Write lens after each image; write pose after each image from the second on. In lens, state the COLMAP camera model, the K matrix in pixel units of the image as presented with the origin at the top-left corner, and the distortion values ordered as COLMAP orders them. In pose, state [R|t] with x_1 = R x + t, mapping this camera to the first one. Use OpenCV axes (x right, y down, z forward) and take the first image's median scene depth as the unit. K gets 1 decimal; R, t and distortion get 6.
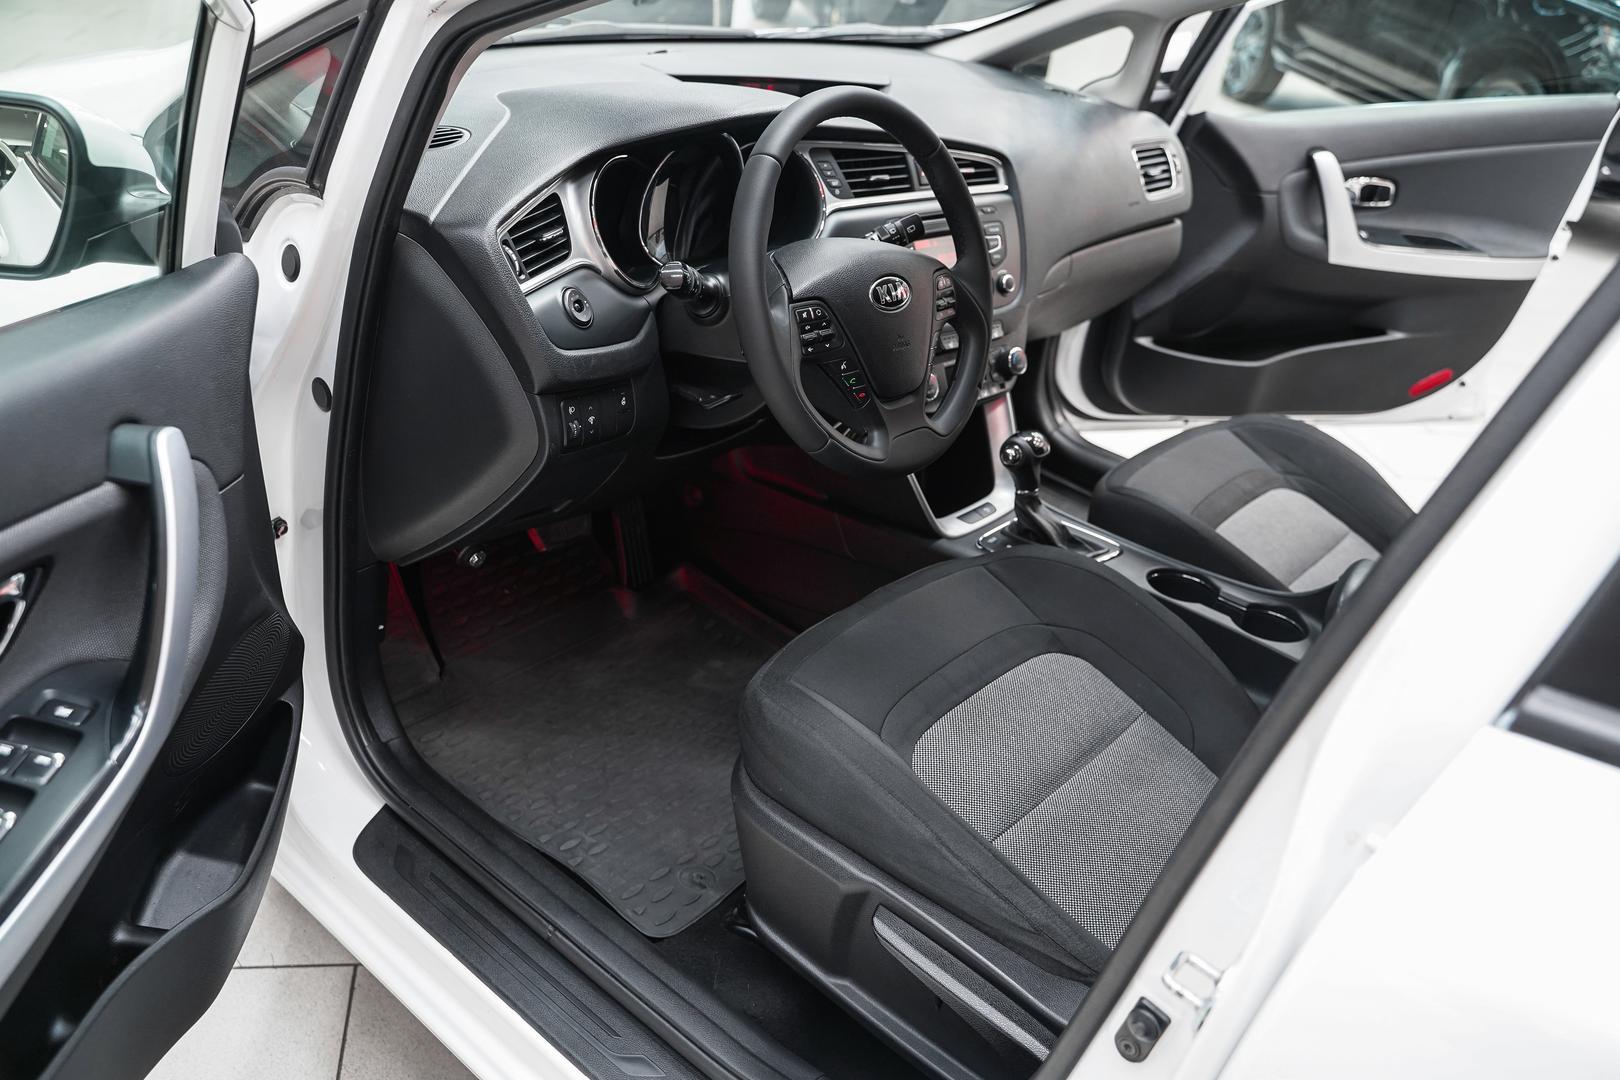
lens RADIAL K [[1291.2, 0, 806.3], [0, 1291.2, 540.2], [0, 0, 1]] dist [-0.019213, 0.009143]
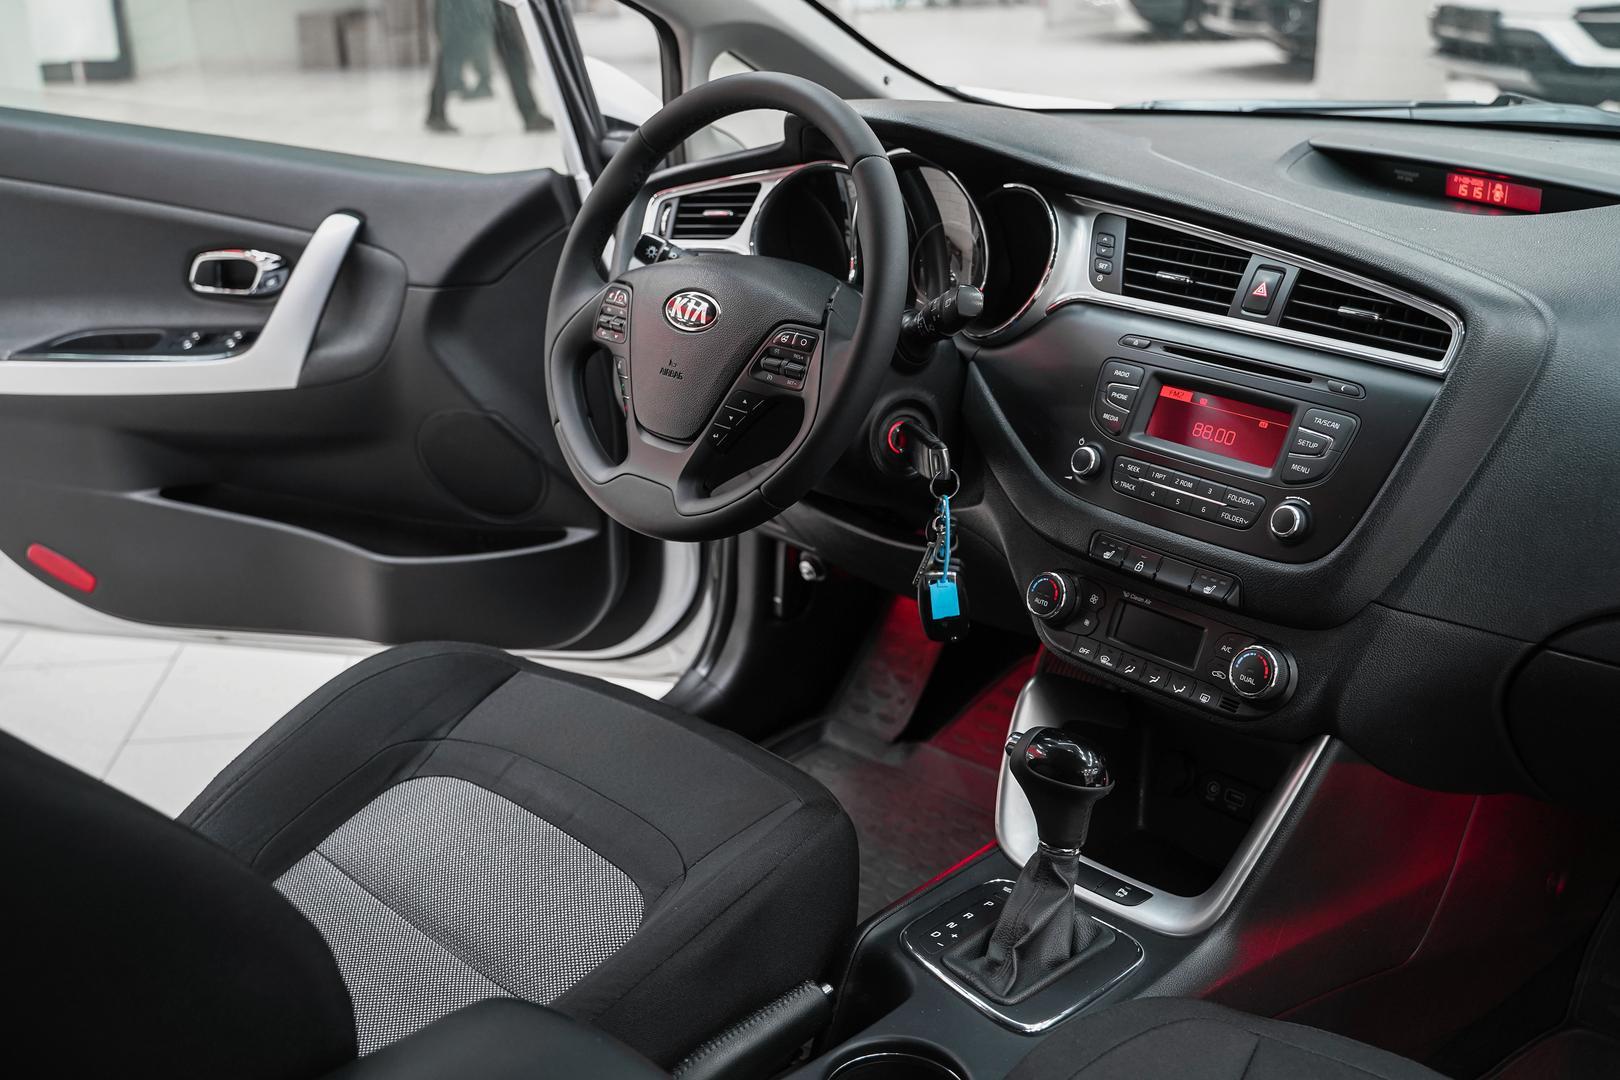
lens RADIAL K [[1659.8, 0, 759.8], [0, 1659.8, 505.8], [0, 0, 1]] dist [-0.009111, 0.000000]
pose [[-0.102972, 0.213986, -0.971394, 0.815197], [-0.463996, 0.853489, 0.237199, -0.262593], [0.879832, 0.475148, 0.011403, 0.801550]]
